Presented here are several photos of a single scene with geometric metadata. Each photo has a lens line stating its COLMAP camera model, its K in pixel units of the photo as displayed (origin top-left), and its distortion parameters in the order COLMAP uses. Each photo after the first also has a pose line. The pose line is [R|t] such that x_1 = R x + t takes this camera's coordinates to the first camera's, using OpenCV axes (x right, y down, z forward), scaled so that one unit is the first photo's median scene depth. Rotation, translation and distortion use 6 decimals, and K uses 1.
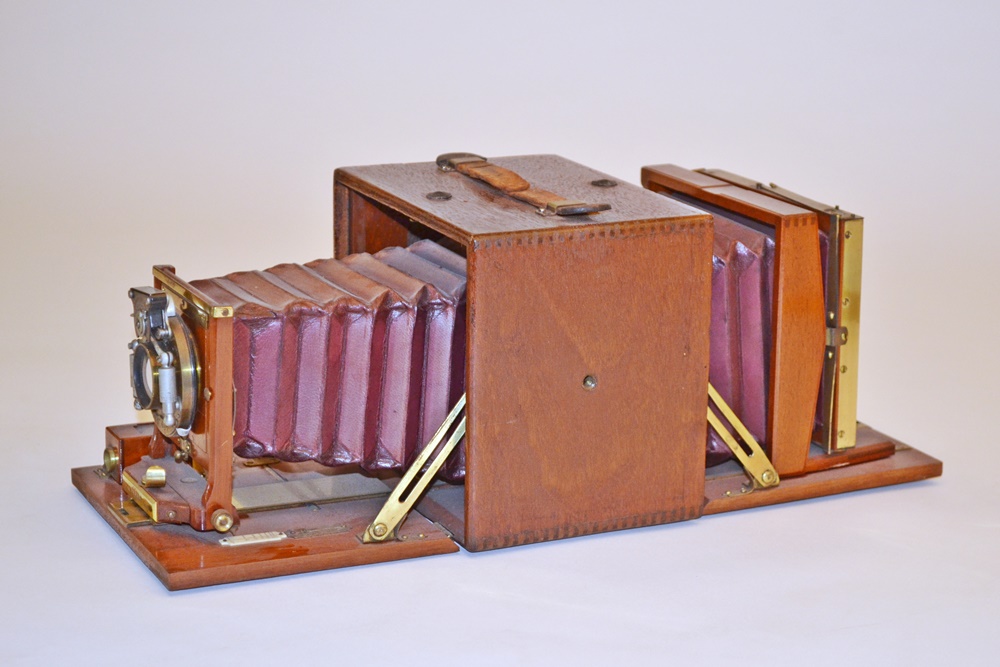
lens RADIAL K [[2375.7, 0, 500.0], [0, 2375.7, 333.5], [0, 0, 1]] dist [-0.104490, -0.381151]
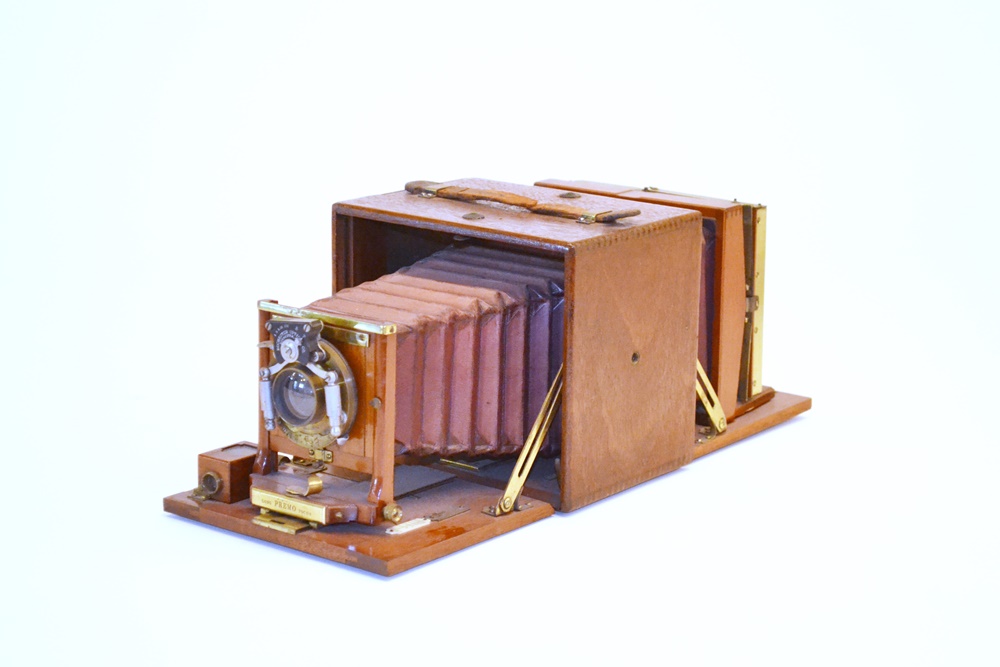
lens RADIAL K [[2375.7, 0, 500.0], [0, 2375.7, 333.5], [0, 0, 1]] dist [-0.104490, -0.381151]
pose [[0.889666, -0.109953, 0.443176, -0.534772], [0.118862, 0.992881, 0.007724, -0.008828], [-0.440870, 0.045805, 0.896402, -0.046355]]
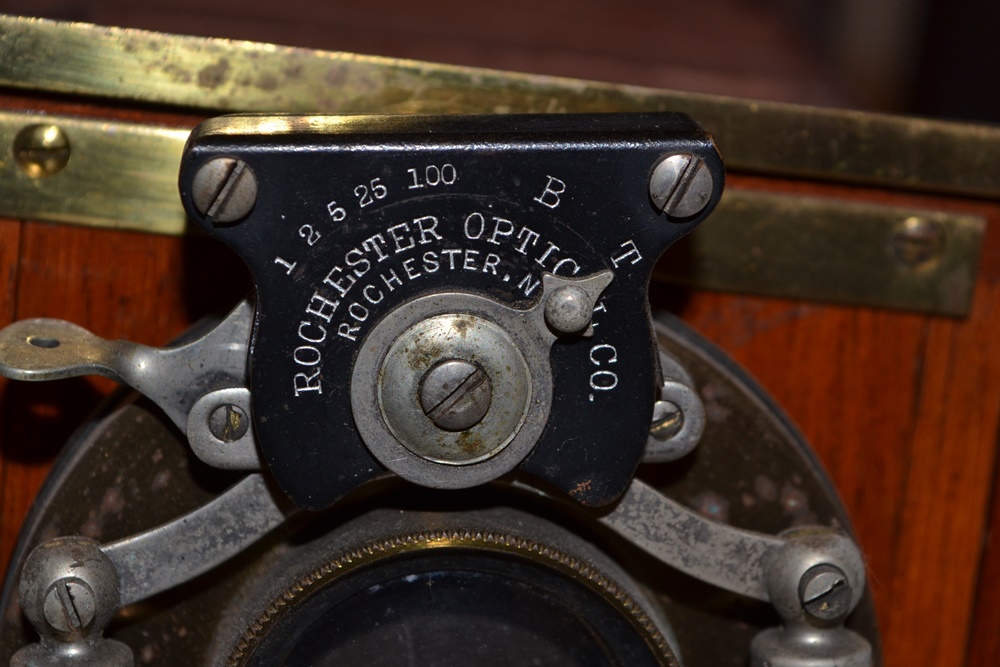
lens RADIAL K [[2375.7, 0, 500.0], [0, 2375.7, 333.5], [0, 0, 1]] dist [-0.104490, -0.381151]
pose [[0.329677, -0.173361, 0.928040, -0.260643], [0.125476, 0.982321, 0.138927, -0.024050], [-0.935718, 0.070646, 0.345601, 0.908325]]
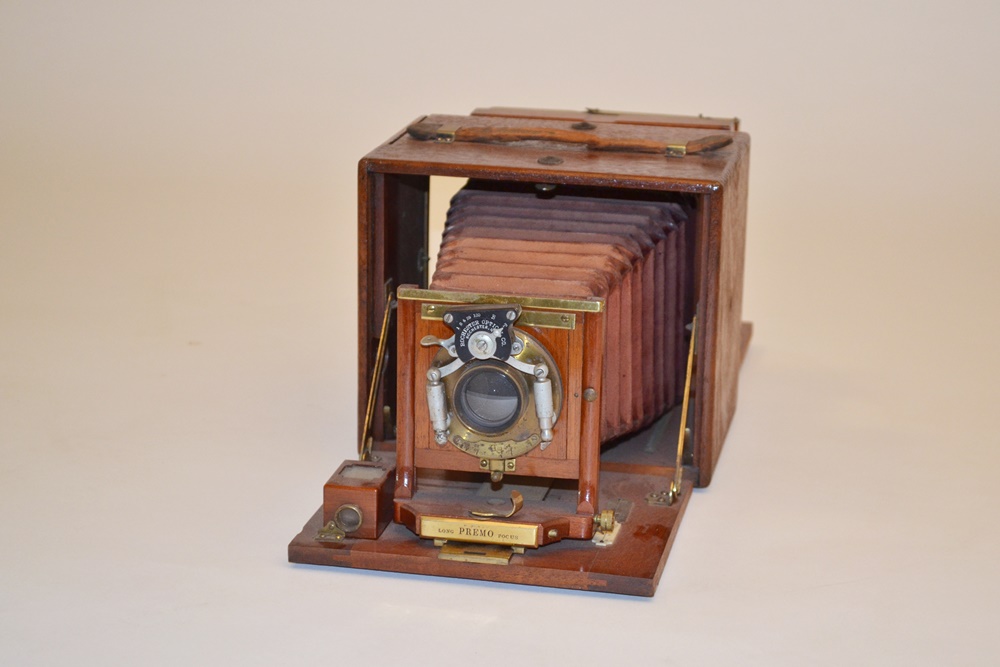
lens RADIAL K [[2375.7, 0, 500.0], [0, 2375.7, 333.5], [0, 0, 1]] dist [-0.104490, -0.381151]
pose [[0.593705, -0.225881, 0.772329, -0.818336], [0.201035, 0.970994, 0.129444, -0.120413], [-0.779166, 0.078414, 0.621894, 0.403463]]
